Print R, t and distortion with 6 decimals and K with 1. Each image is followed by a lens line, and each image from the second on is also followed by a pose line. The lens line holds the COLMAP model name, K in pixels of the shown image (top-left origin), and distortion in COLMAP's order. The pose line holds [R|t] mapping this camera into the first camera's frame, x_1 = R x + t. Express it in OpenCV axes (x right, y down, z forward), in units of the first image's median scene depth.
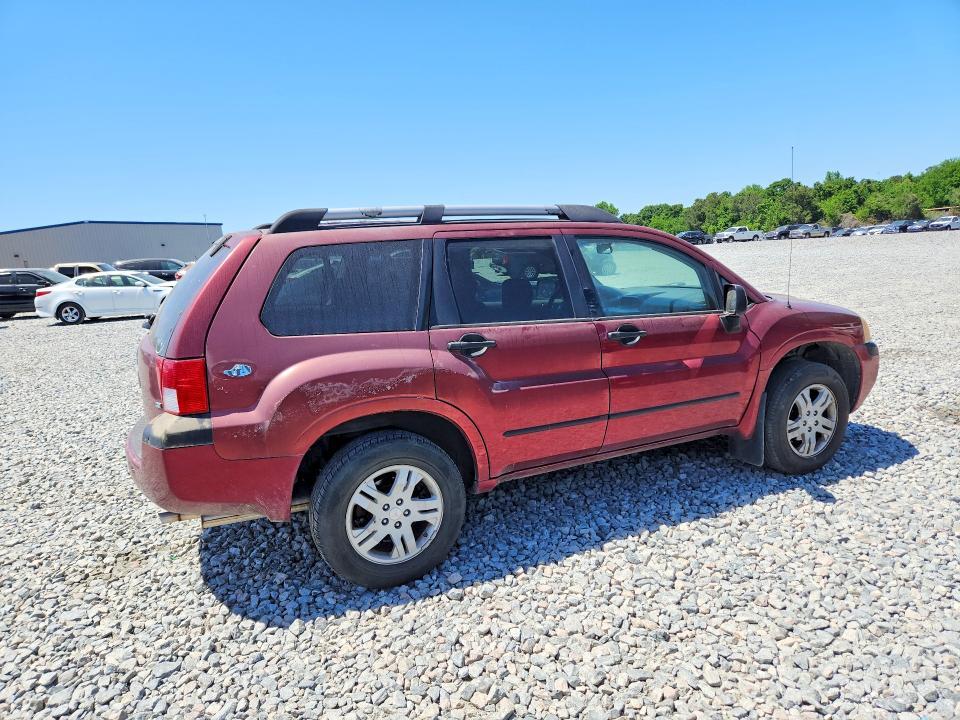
lens RADIAL K [[758.1, 0, 479.3], [0, 758.1, 360.5], [0, 0, 1]] dist [0.065950, -0.041306]
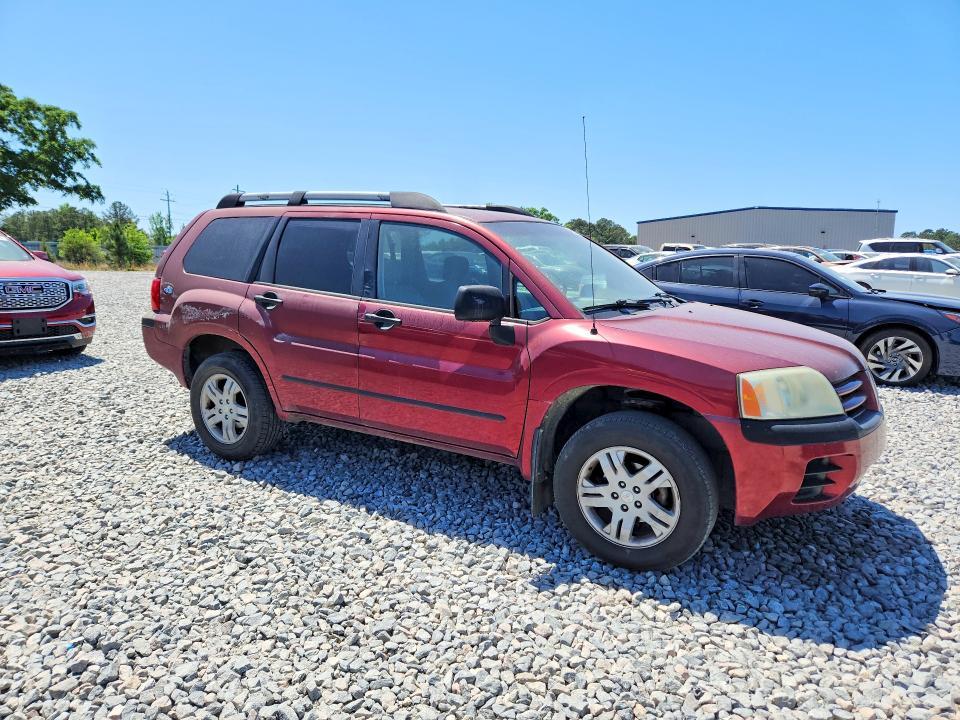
lens RADIAL K [[758.1, 0, 479.3], [0, 758.1, 359.6], [0, 0, 1]] dist [0.065950, -0.041306]
pose [[0.449844, 0.194840, -0.871595, 1.252115], [-0.181323, 0.975513, 0.124487, -0.143040], [0.874507, 0.102041, 0.474158, 0.687495]]
